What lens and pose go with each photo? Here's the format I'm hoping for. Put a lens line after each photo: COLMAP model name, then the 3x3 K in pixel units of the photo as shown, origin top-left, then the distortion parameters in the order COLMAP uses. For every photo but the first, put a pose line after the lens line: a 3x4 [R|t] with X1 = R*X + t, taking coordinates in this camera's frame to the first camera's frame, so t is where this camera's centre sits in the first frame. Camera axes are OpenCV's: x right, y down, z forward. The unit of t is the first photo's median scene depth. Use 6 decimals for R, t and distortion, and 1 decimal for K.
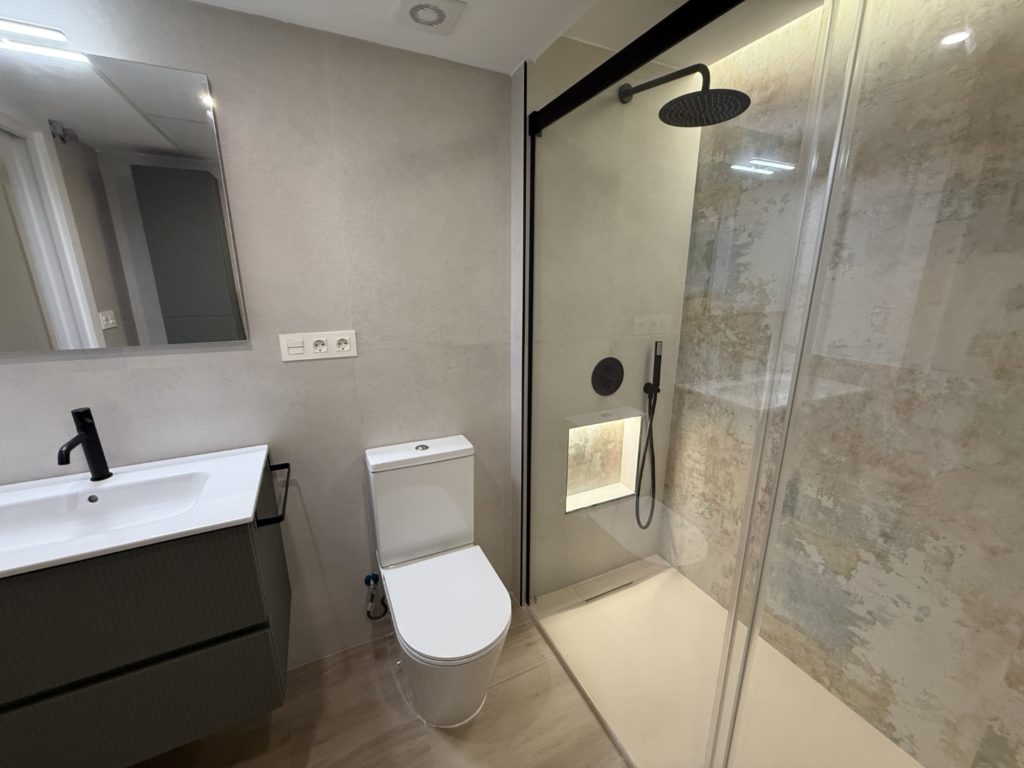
lens RADIAL K [[410.4, 0, 509.7], [0, 410.4, 385.7], [0, 0, 1]] dist [0.001429, -0.000090]
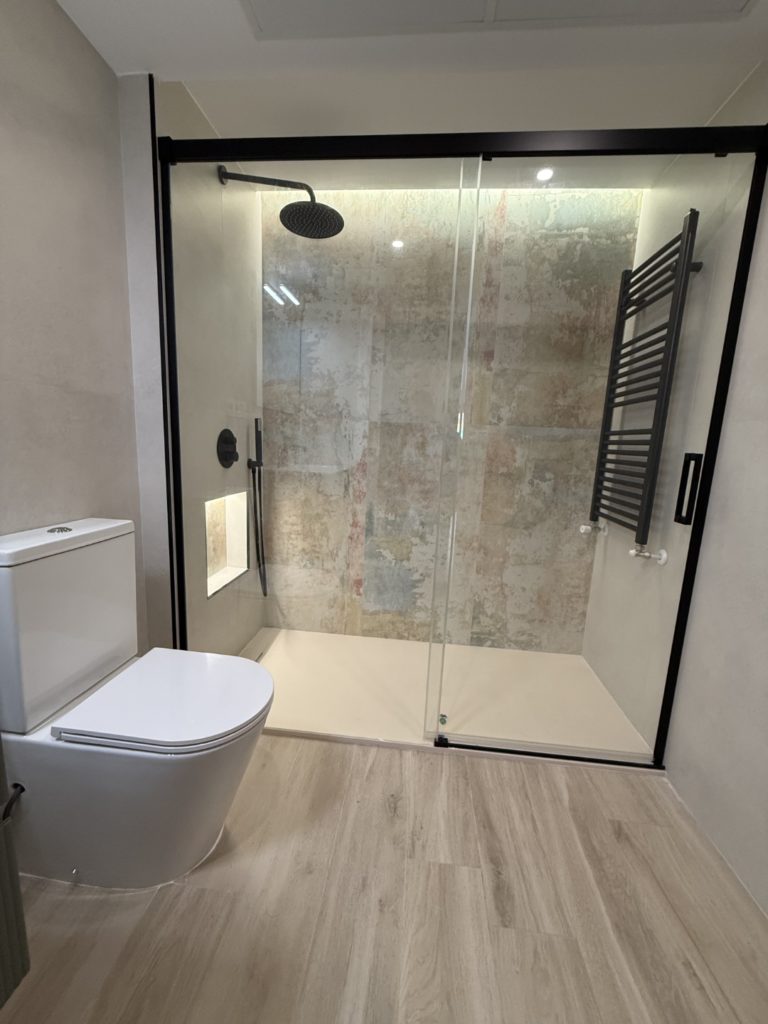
lens RADIAL K [[410.4, 0, 383.0], [0, 410.4, 510.7], [0, 0, 1]] dist [0.001429, -0.000090]
pose [[0.513351, -0.116629, 0.850216, -0.498522], [0.173332, 0.984395, 0.030380, 0.186719], [-0.840492, 0.131775, 0.525556, 0.188865]]
